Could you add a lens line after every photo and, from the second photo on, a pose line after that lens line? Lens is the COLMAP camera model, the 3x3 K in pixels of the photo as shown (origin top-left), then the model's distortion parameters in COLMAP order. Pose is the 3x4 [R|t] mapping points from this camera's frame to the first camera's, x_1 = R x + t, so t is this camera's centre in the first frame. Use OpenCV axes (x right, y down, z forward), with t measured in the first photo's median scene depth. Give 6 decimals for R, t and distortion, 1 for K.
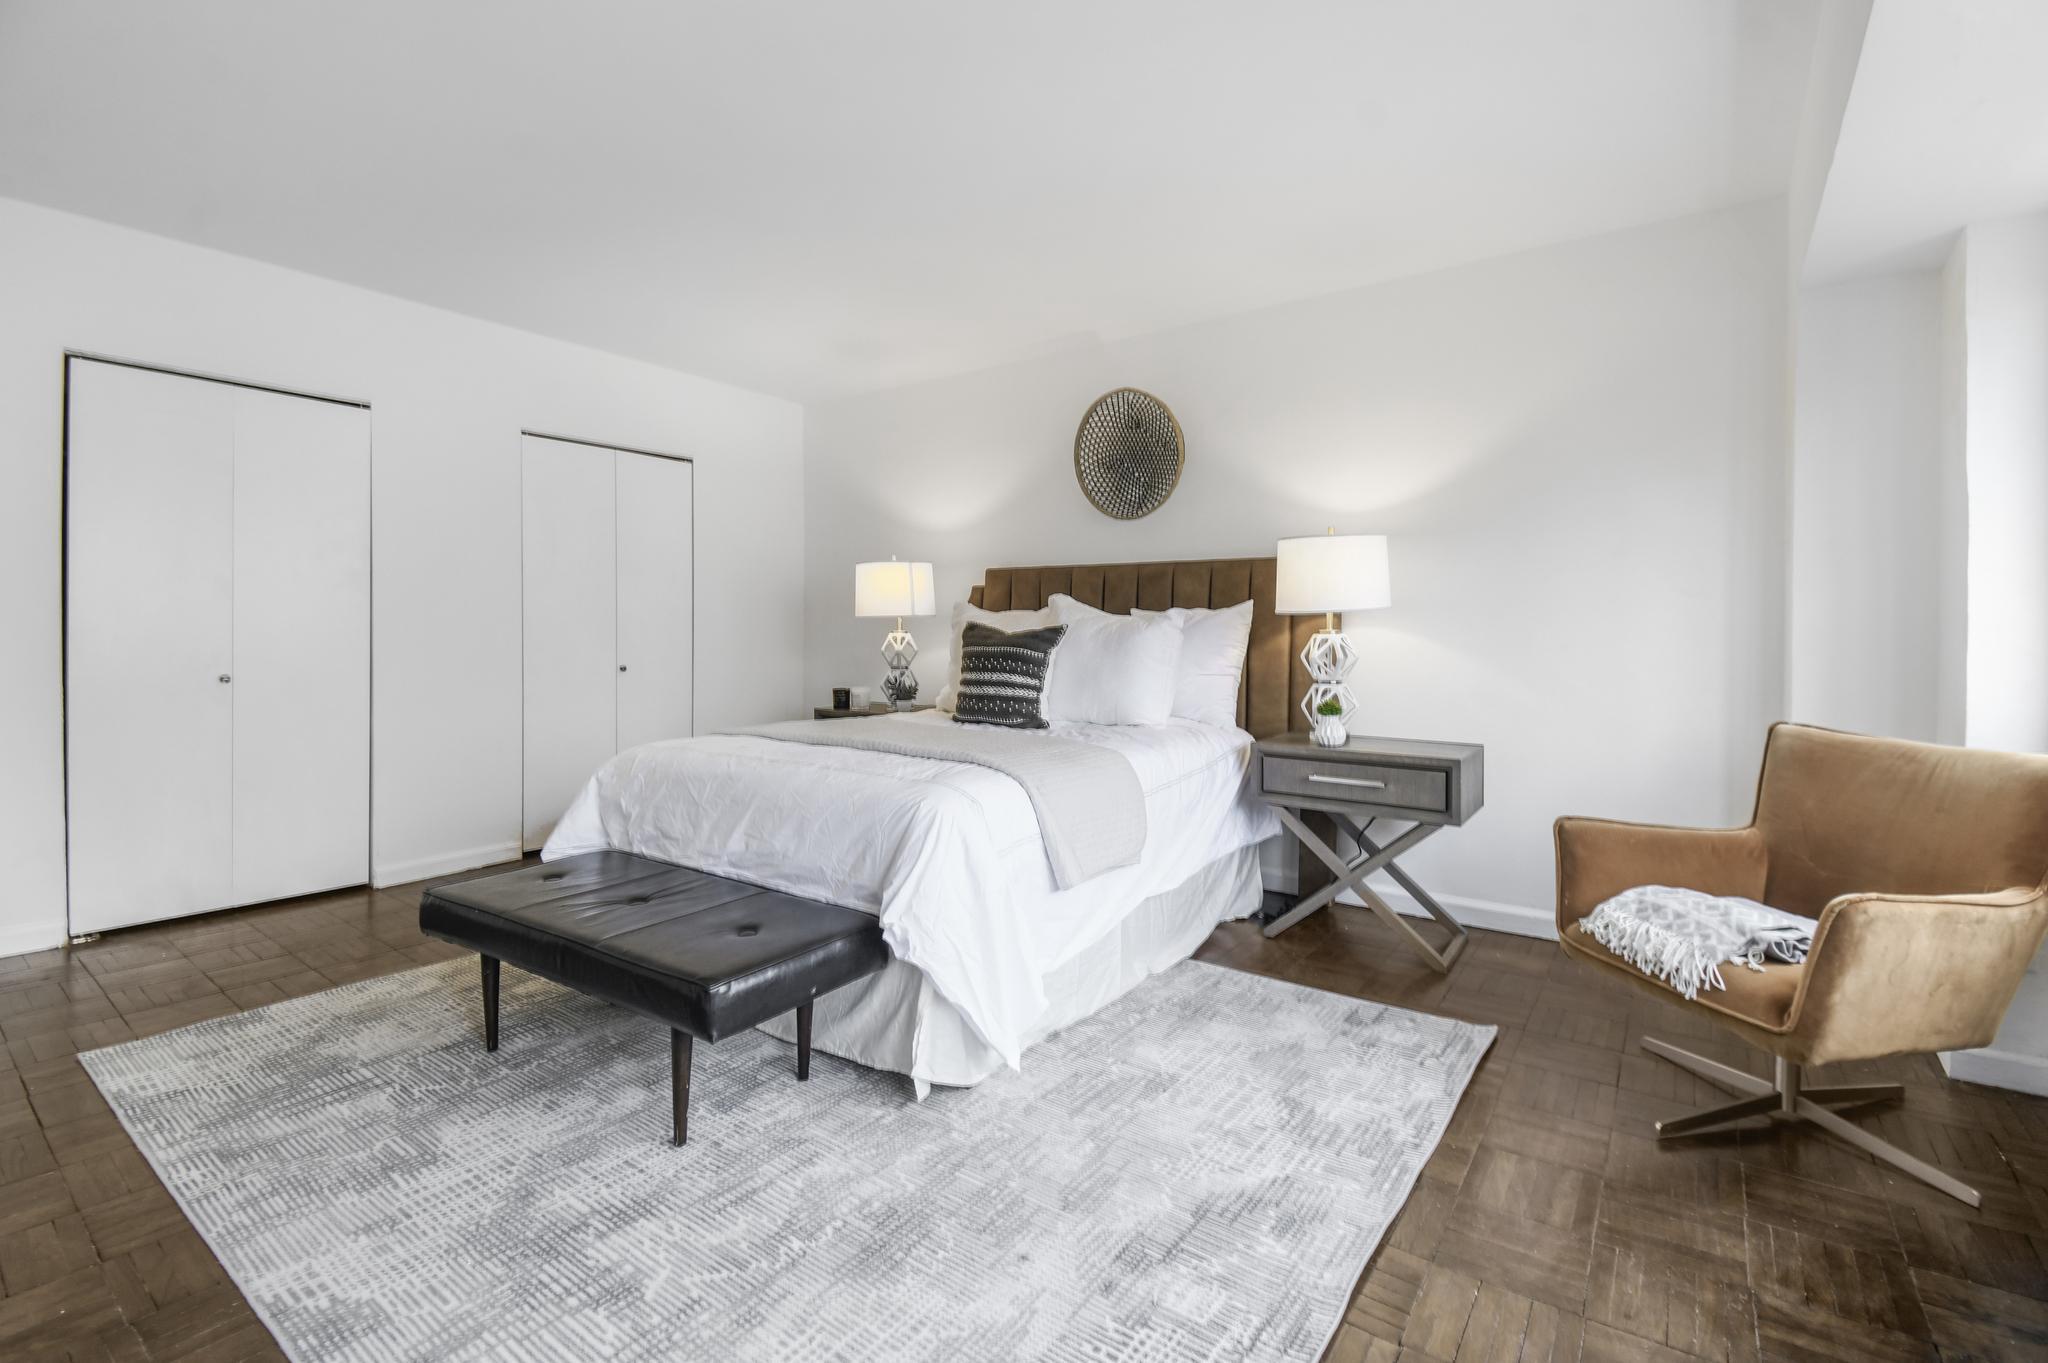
lens RADIAL K [[921.4, 0, 1023.9], [0, 921.4, 645.3], [0, 0, 1]] dist [0.000197, -0.007983]
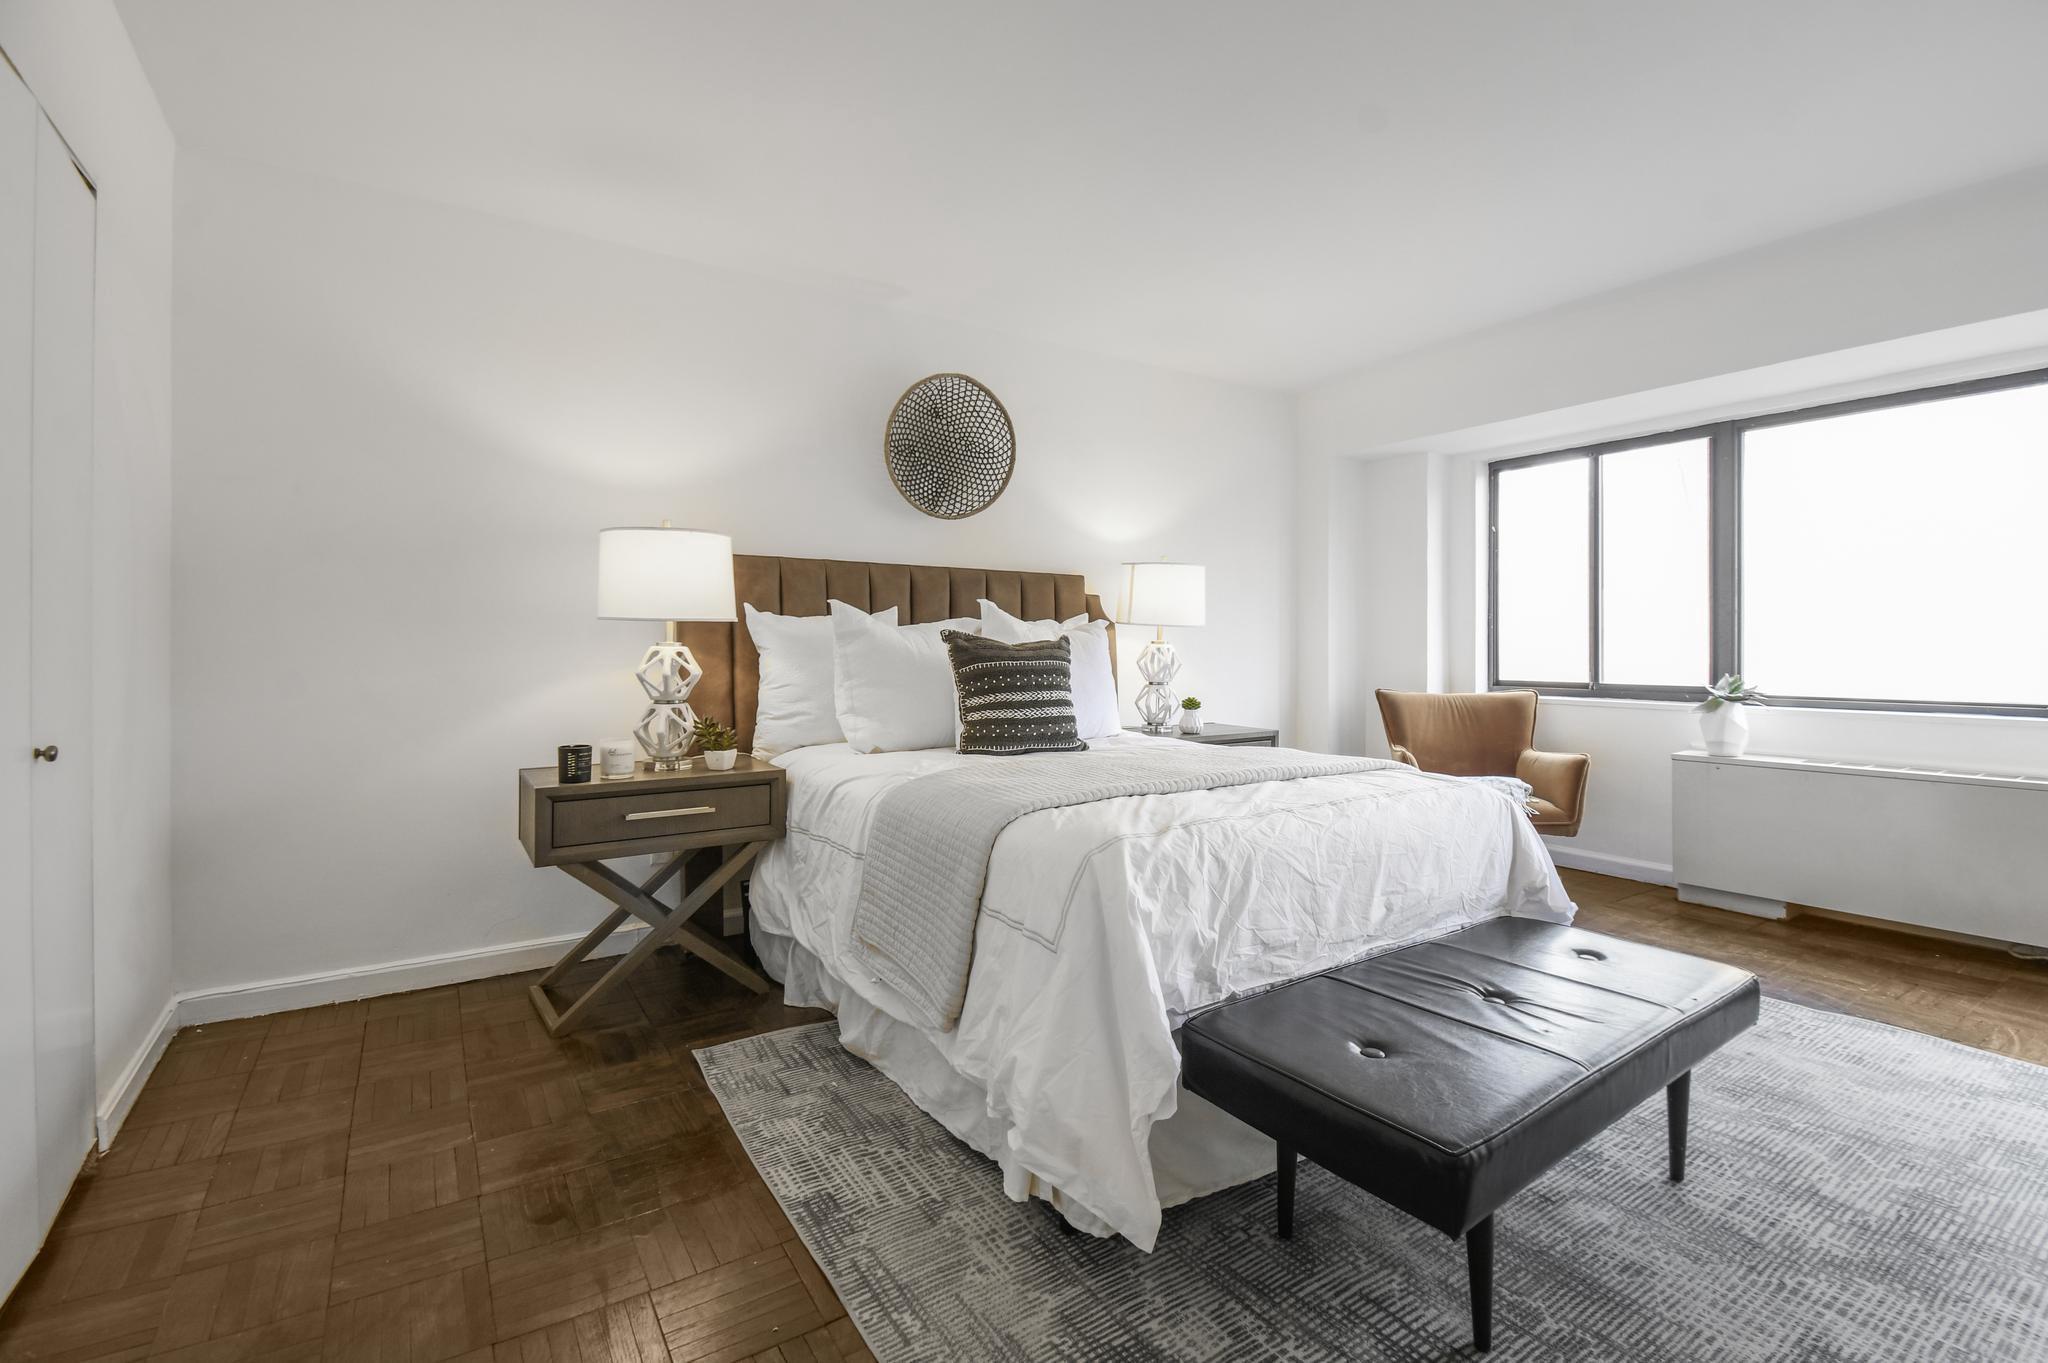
lens RADIAL K [[921.4, 0, 1023.9], [0, 921.4, 645.3], [0, 0, 1]] dist [0.000197, -0.007983]
pose [[0.351579, -0.008695, 0.936118, -0.826072], [0.010983, 0.999926, 0.005162, -0.017028], [-0.936094, 0.008466, 0.351649, 0.707554]]
